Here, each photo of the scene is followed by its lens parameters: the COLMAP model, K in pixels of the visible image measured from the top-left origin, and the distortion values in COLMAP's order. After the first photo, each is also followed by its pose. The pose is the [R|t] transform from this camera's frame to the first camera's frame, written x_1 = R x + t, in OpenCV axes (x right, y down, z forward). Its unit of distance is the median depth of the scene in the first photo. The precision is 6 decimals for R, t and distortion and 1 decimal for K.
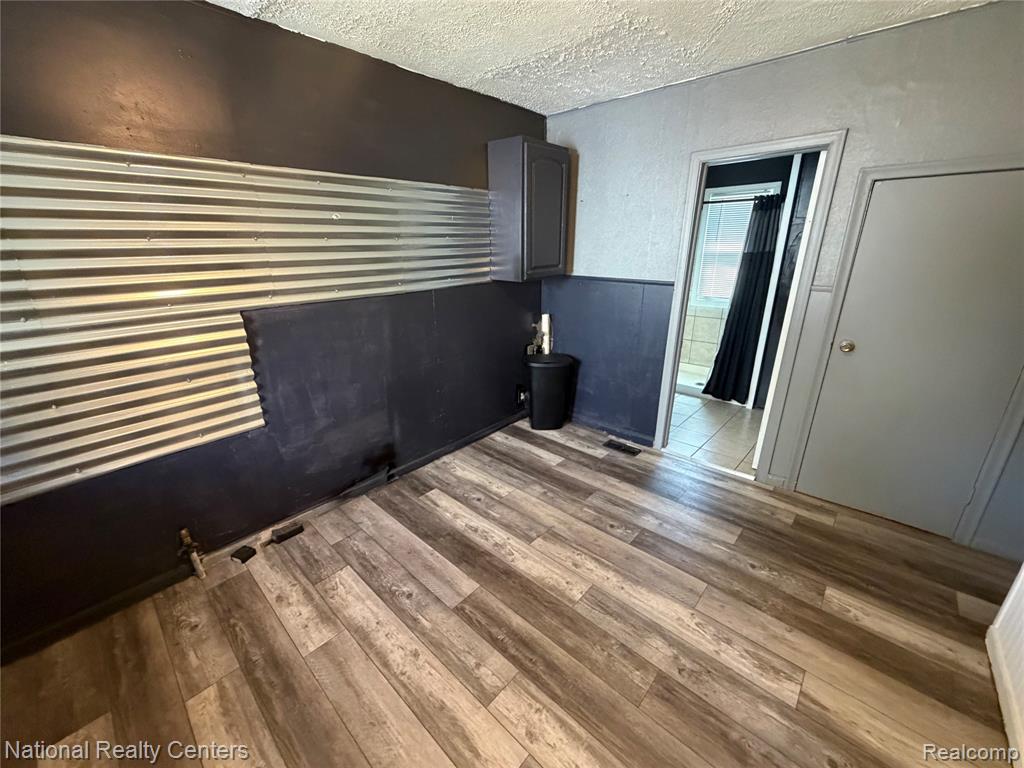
lens RADIAL K [[408.1, 0, 509.0], [0, 408.1, 383.2], [0, 0, 1]] dist [-0.000094, -0.000030]
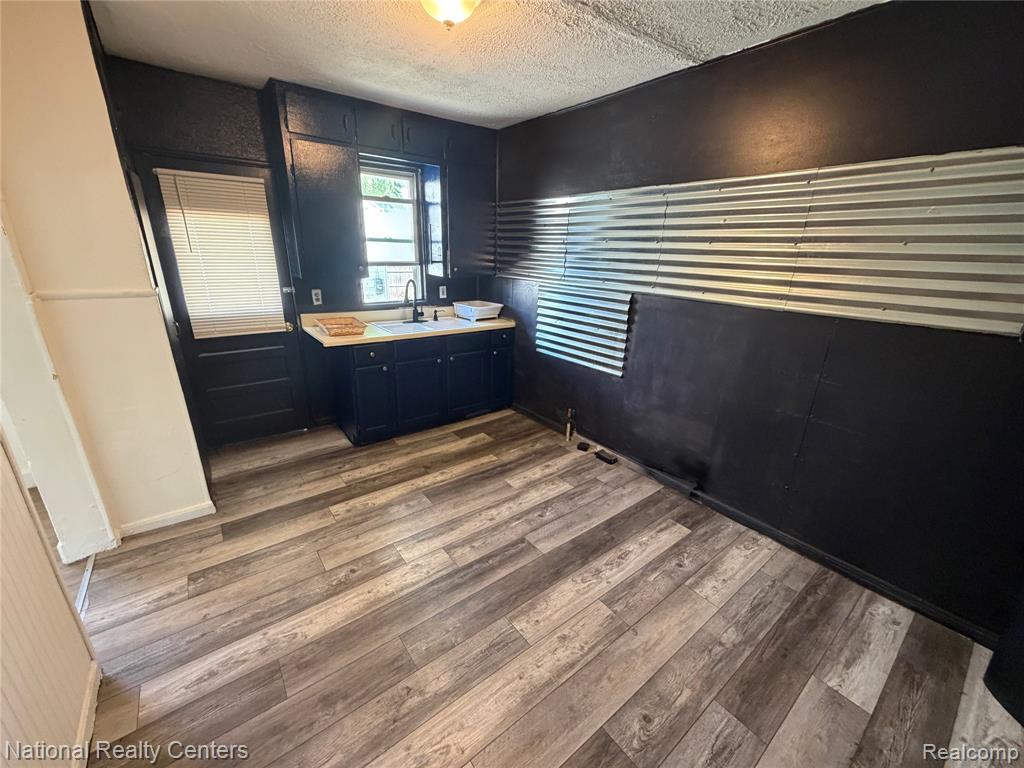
lens RADIAL K [[408.1, 0, 509.0], [0, 408.1, 383.2], [0, 0, 1]] dist [-0.000094, -0.000030]
pose [[-0.171414, 0.317354, -0.932686, 0.797466], [-0.341646, 0.868805, 0.358407, -0.256649], [0.924064, 0.380085, -0.040503, 0.754597]]
